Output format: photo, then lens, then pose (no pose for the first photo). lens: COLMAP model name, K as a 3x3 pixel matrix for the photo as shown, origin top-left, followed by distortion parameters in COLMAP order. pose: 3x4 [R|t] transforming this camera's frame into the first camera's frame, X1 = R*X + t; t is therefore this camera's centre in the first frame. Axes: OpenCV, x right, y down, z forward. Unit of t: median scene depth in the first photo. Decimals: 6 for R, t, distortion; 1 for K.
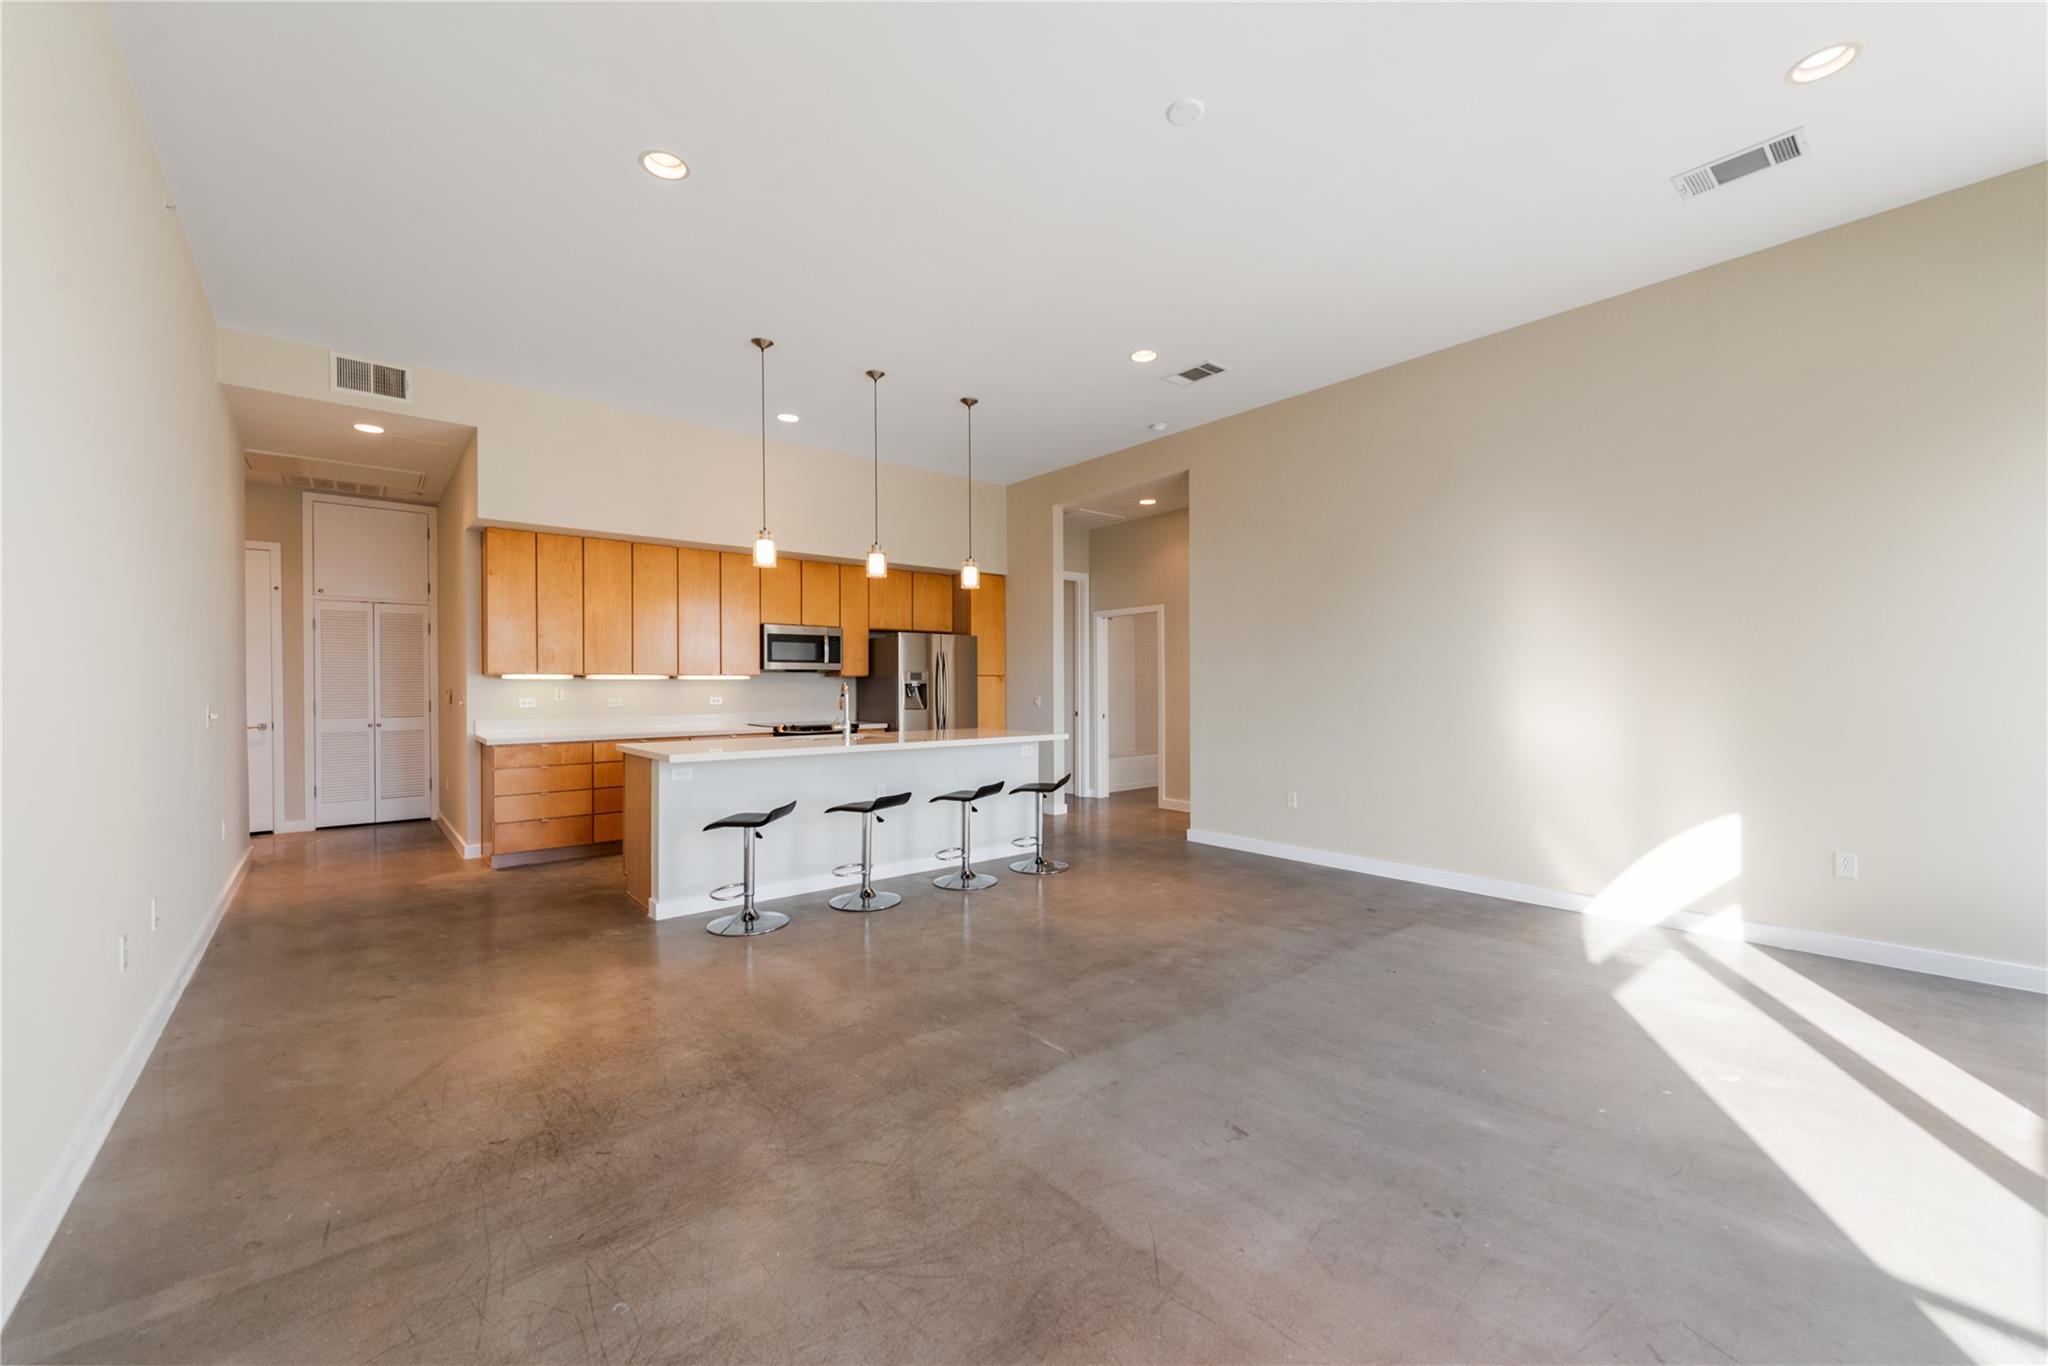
lens RADIAL K [[802.8, 0, 1038.4], [0, 802.8, 684.8], [0, 0, 1]] dist [0.016351, -0.005650]
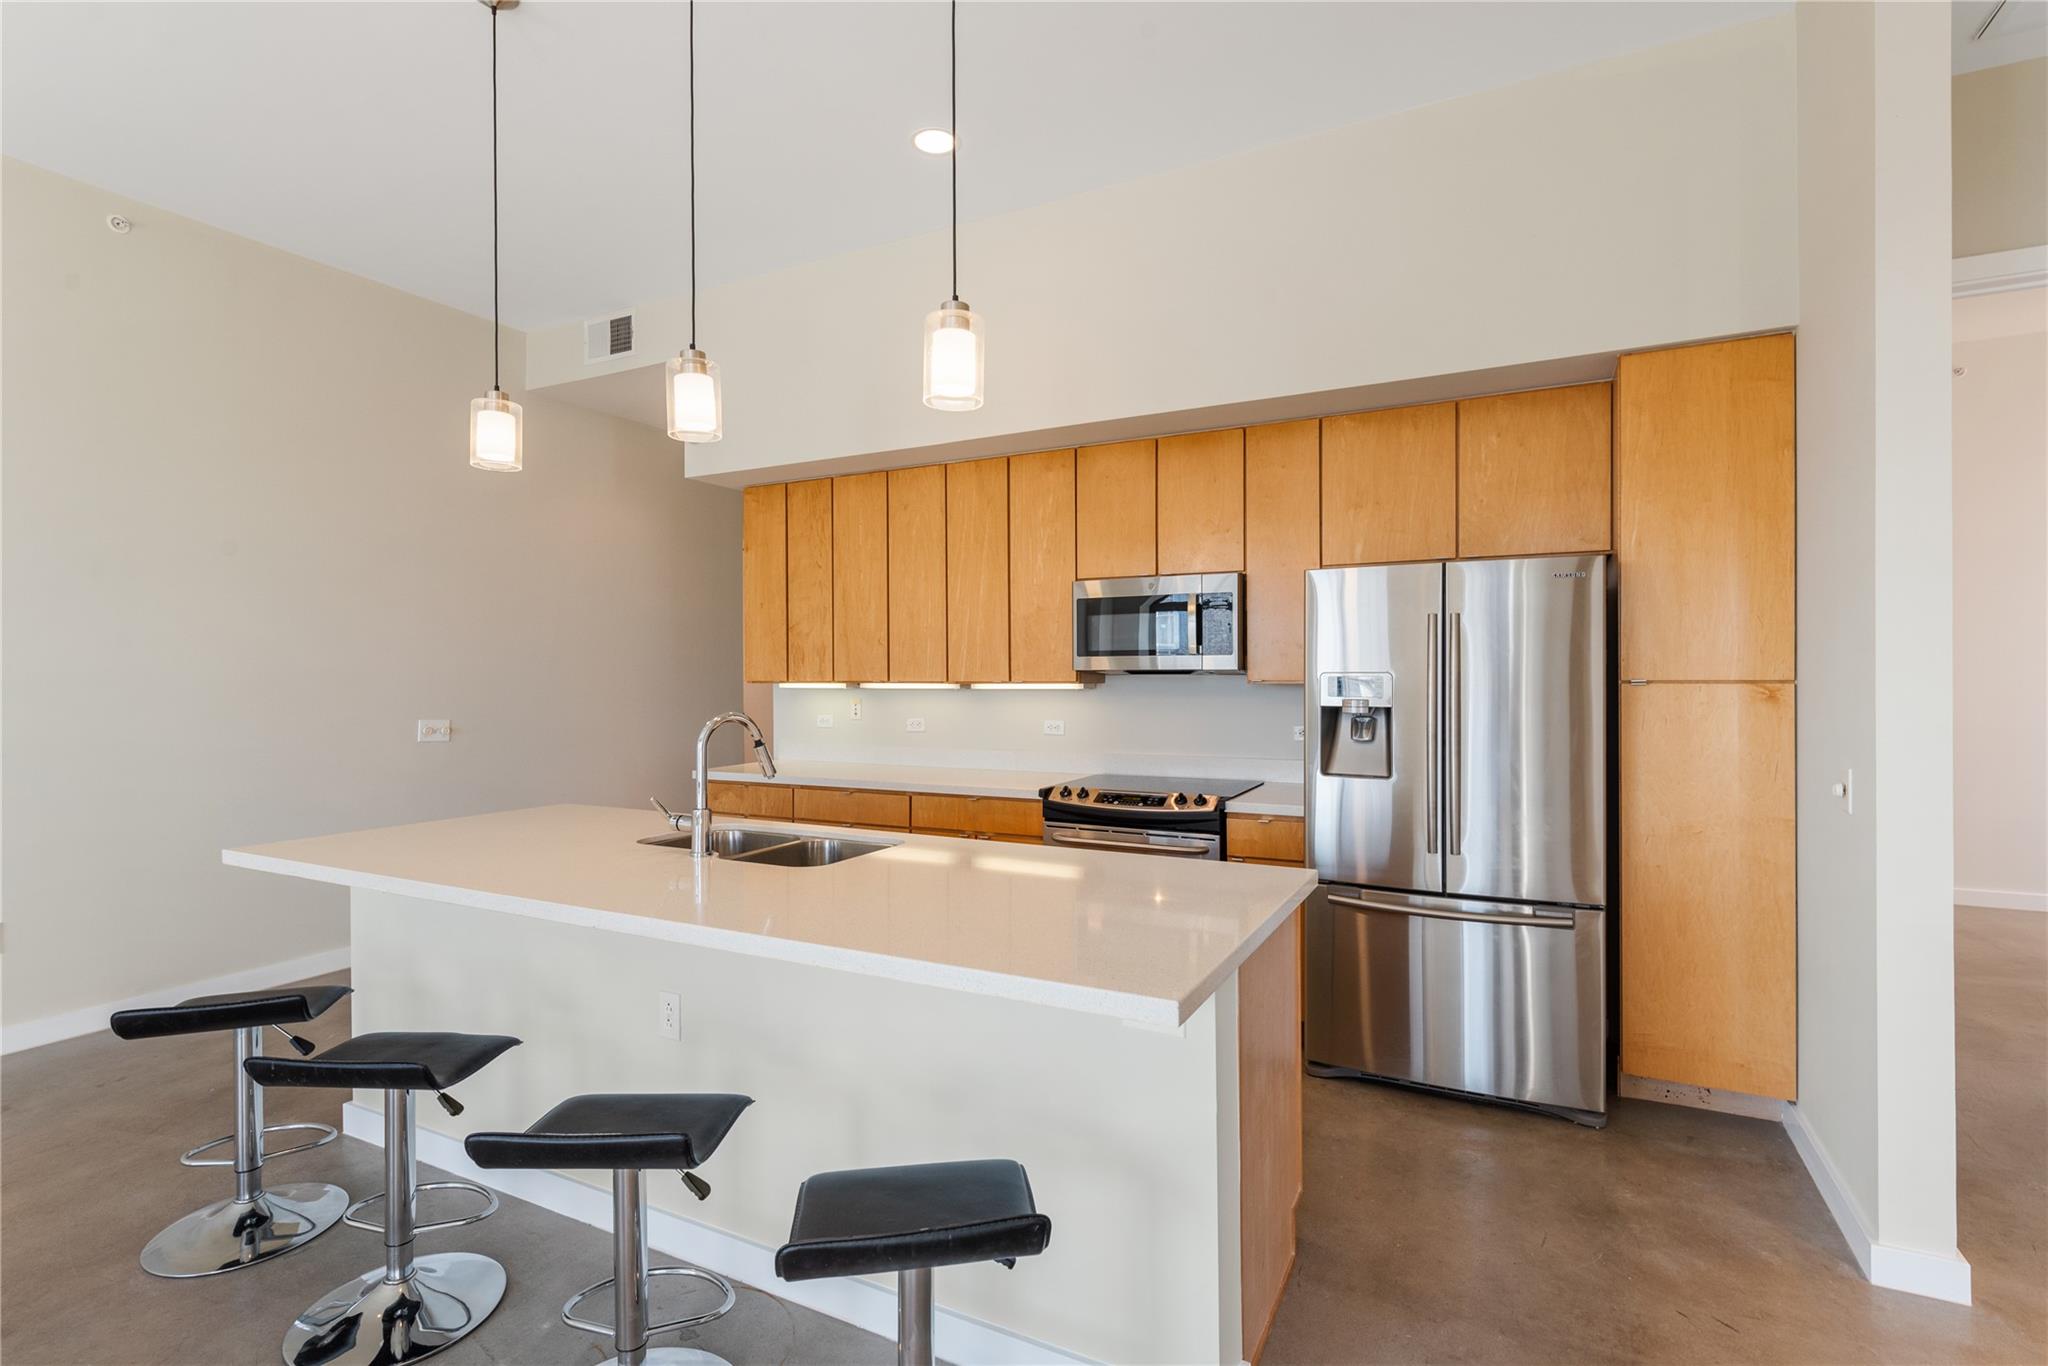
lens RADIAL K [[970.4, 0, 1029.9], [0, 970.4, 676.7], [0, 0, 1]] dist [0.008973, -0.001064]
pose [[0.378633, 0.004401, -0.925536, 0.245926], [0.003093, 0.999977, 0.006020, -0.022188], [0.925542, -0.005142, 0.378611, 0.857311]]
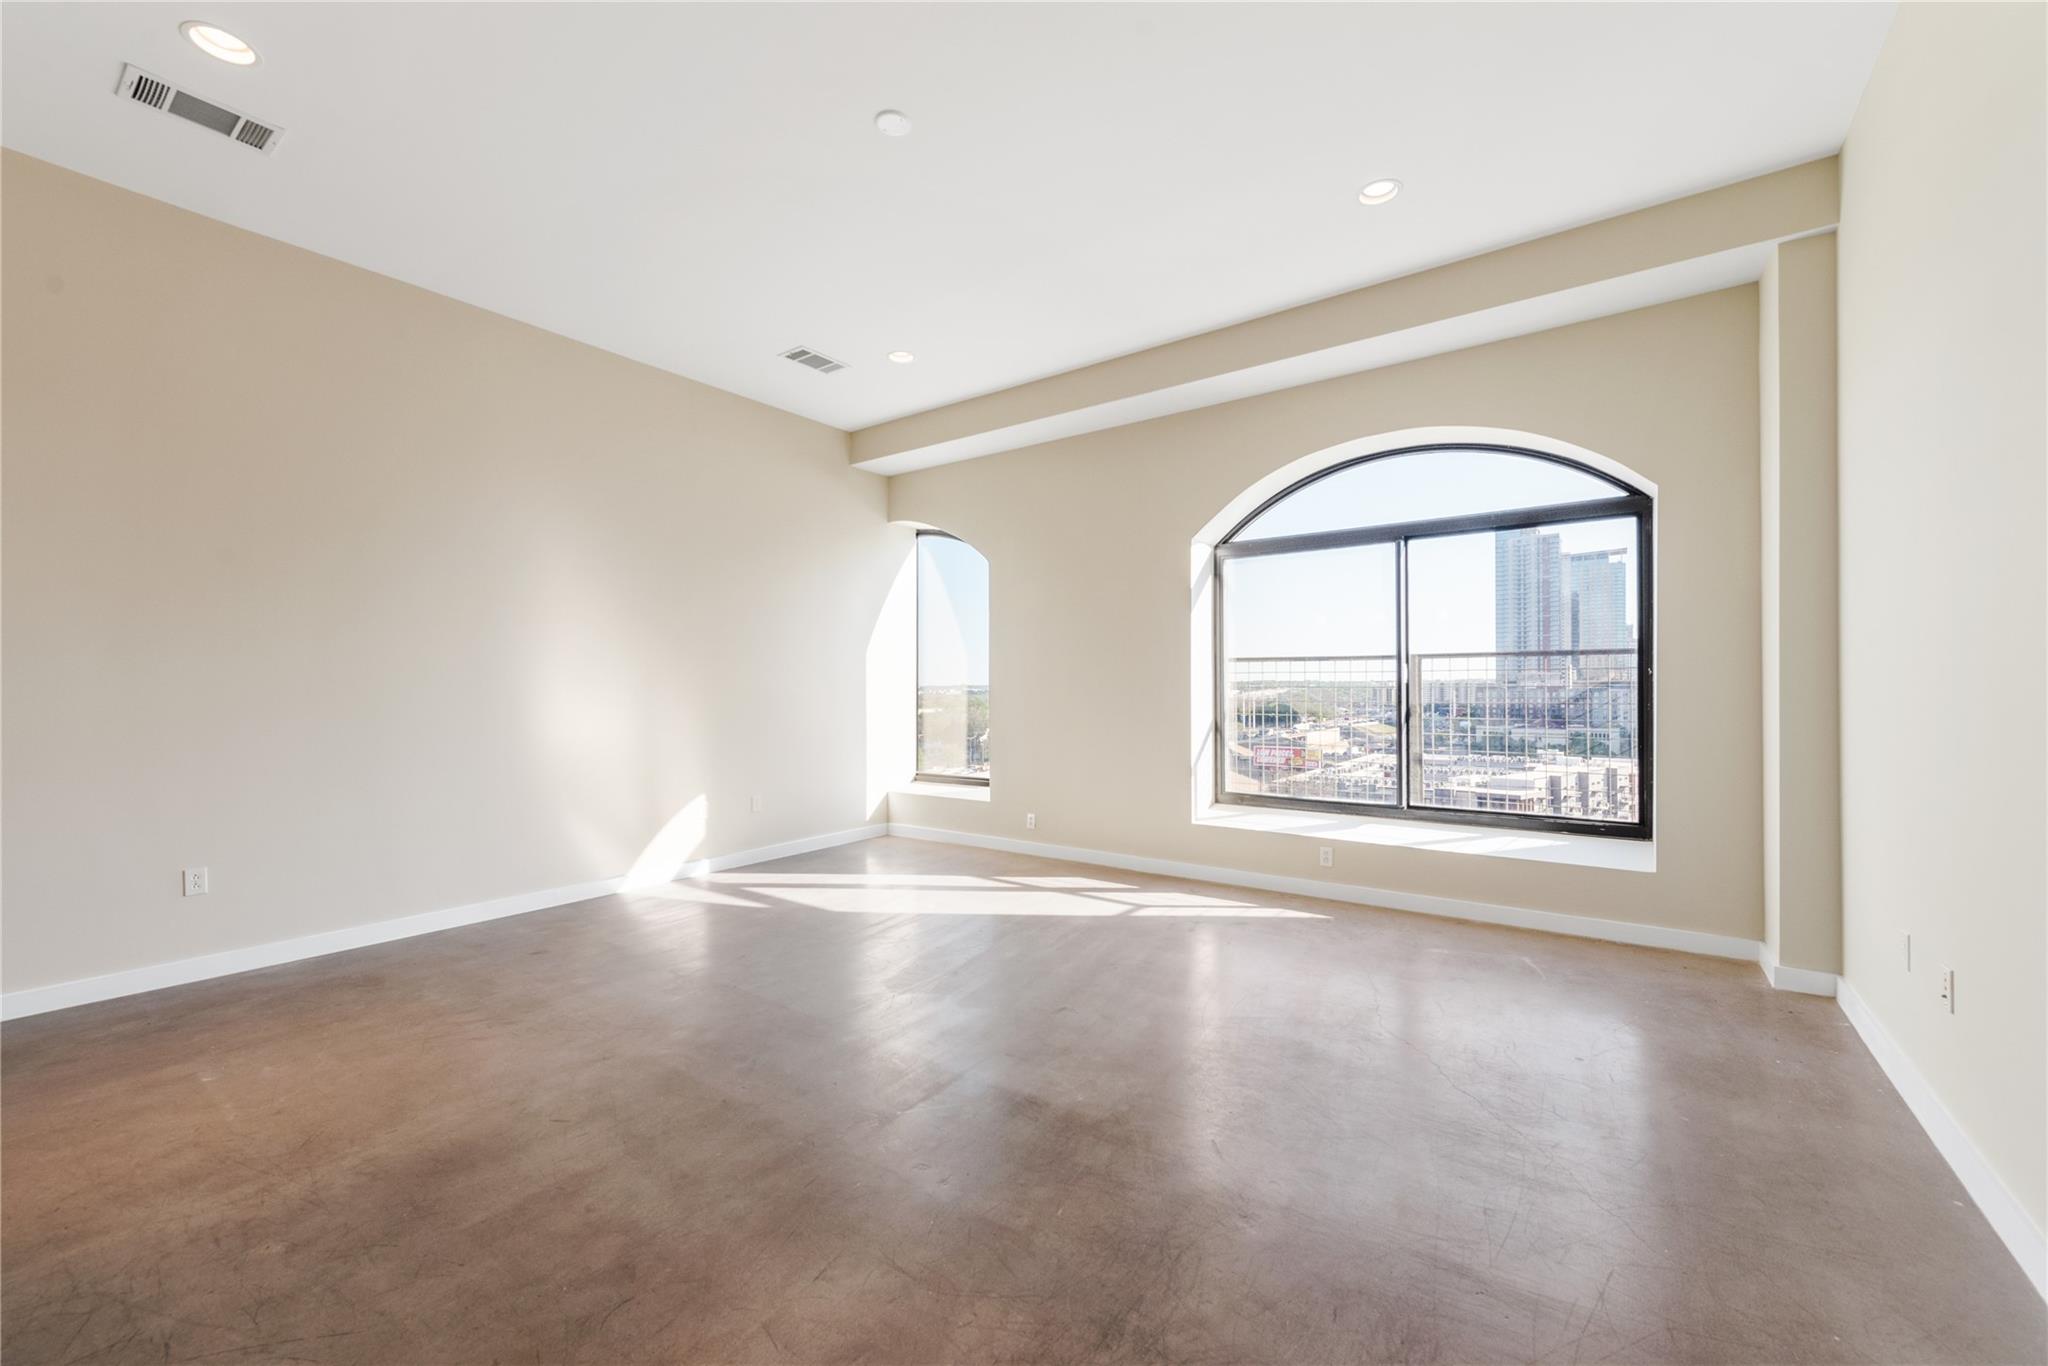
lens RADIAL K [[803.2, 0, 1034.2], [0, 803.2, 682.9], [0, 0, 1]] dist [0.013231, -0.003071]
pose [[-0.235771, 0.014415, 0.971702, -0.409179], [0.004023, 0.999896, -0.013858, 0.005905], [-0.971800, 0.000642, -0.235804, 0.520142]]
